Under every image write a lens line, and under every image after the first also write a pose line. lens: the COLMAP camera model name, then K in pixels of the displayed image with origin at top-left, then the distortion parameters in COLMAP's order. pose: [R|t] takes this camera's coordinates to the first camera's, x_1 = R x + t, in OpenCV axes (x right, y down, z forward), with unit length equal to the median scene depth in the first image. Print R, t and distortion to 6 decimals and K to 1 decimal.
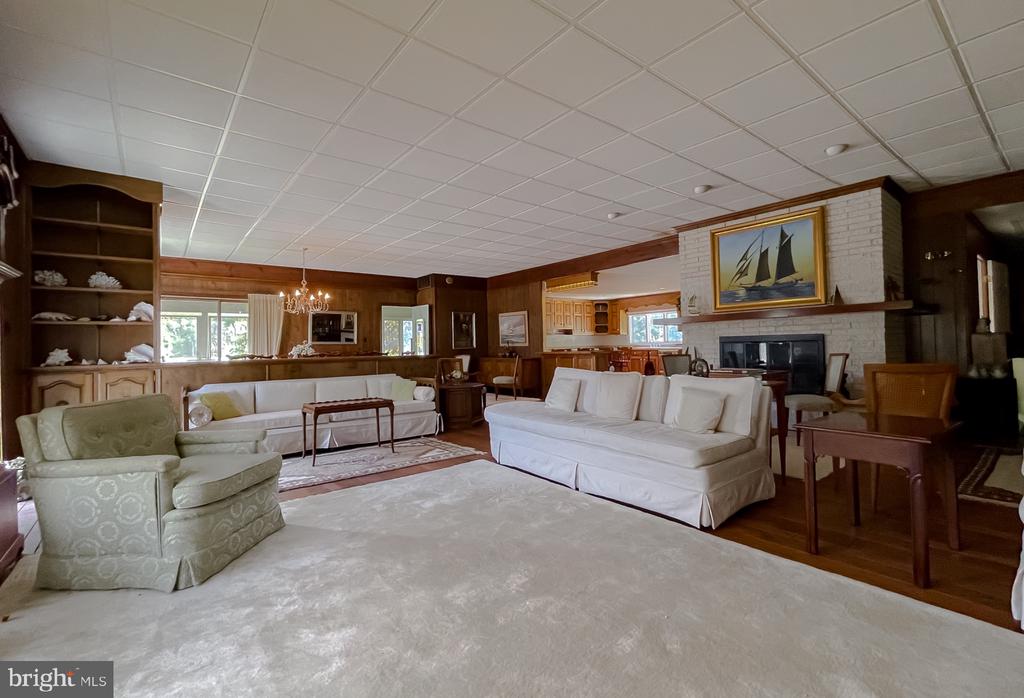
lens RADIAL K [[453.3, 0, 513.0], [0, 453.3, 340.9], [0, 0, 1]] dist [-0.004376, -0.000310]
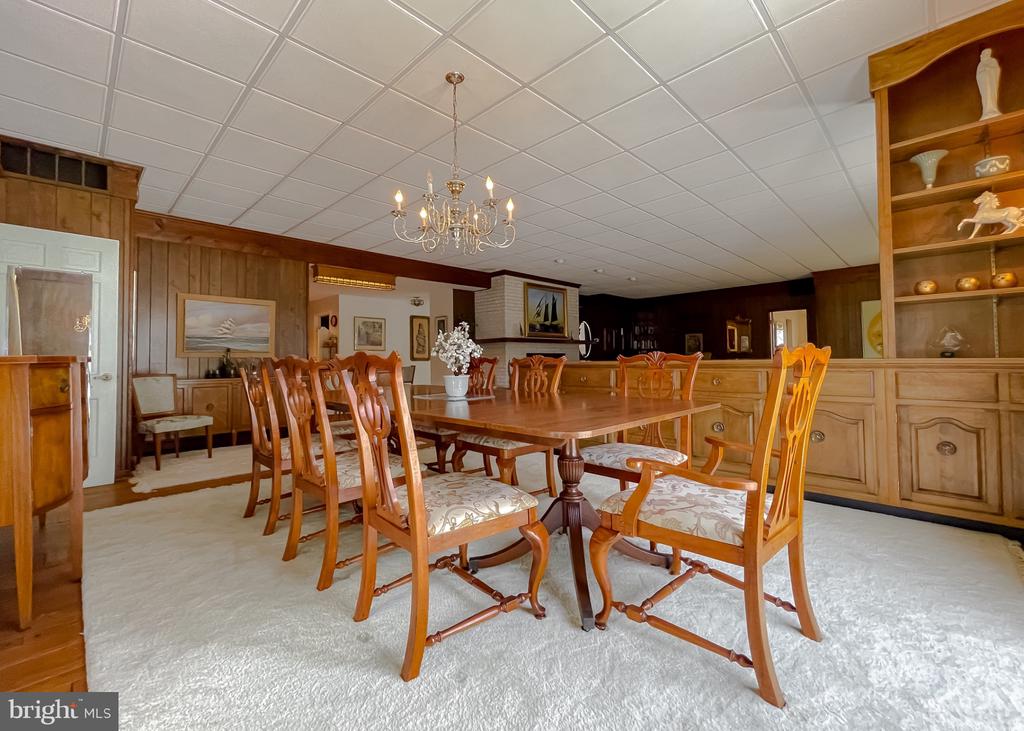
lens RADIAL K [[434.9, 0, 530.9], [0, 434.9, 349.0], [0, 0, 1]] dist [0.000774, -0.000005]
pose [[-0.138302, 0.048931, 0.989181, -1.108112], [0.002881, 0.998794, -0.049004, 0.054621], [-0.990386, -0.003928, -0.138276, 1.333153]]
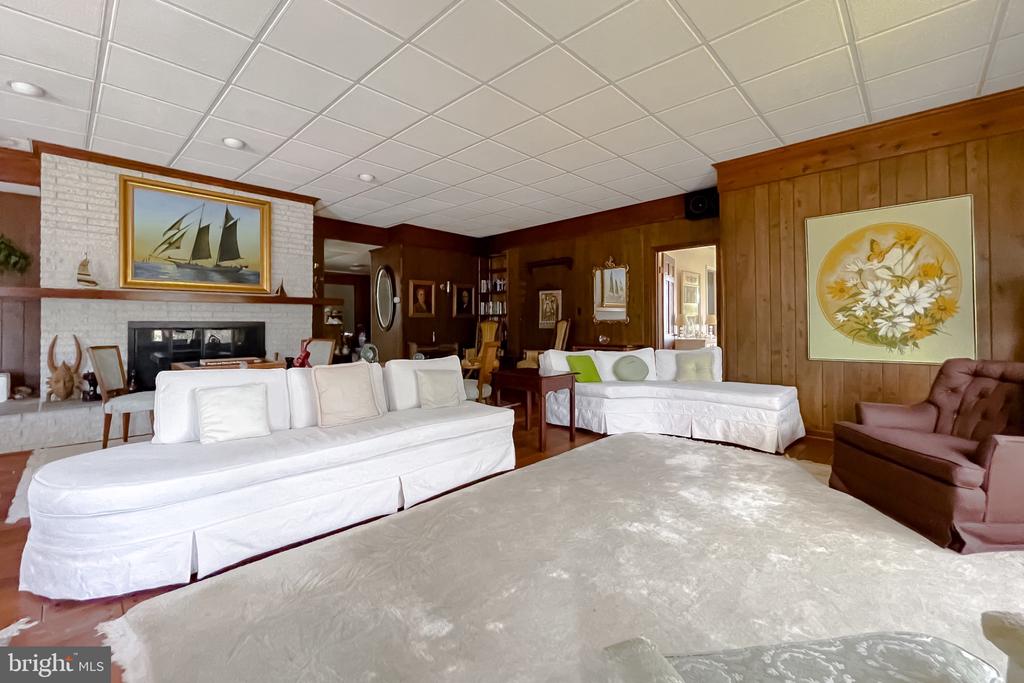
lens RADIAL K [[428.4, 0, 526.0], [0, 428.4, 323.0], [0, 0, 1]] dist [-0.001085, -0.000180]
pose [[-0.151164, 0.024807, 0.988197, -0.375246], [-0.005574, 0.999648, -0.025947, 0.009292], [-0.988493, -0.009430, -0.150973, 0.518795]]
